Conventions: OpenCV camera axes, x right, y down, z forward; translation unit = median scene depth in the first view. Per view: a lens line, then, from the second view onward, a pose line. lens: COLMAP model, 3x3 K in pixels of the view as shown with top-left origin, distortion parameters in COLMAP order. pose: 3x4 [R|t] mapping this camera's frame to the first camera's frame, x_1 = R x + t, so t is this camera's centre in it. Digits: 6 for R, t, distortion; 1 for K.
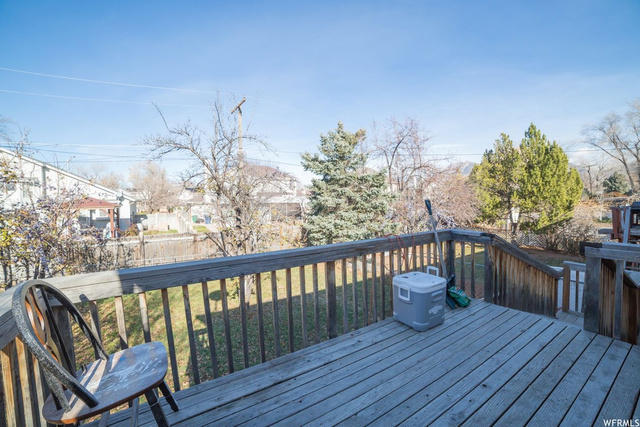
lens RADIAL K [[266.8, 0, 323.6], [0, 266.8, 212.4], [0, 0, 1]] dist [-0.112650, 0.039940]
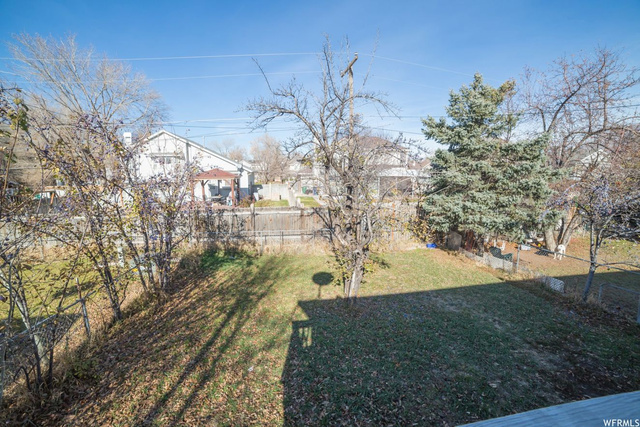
lens RADIAL K [[266.8, 0, 323.6], [0, 266.8, 212.4], [0, 0, 1]] dist [-0.112650, 0.039940]
pose [[0.924189, 0.066915, -0.376029, -0.051815], [-0.027391, 0.993610, 0.109493, -0.012317], [0.380953, -0.090893, 0.920116, 0.126235]]
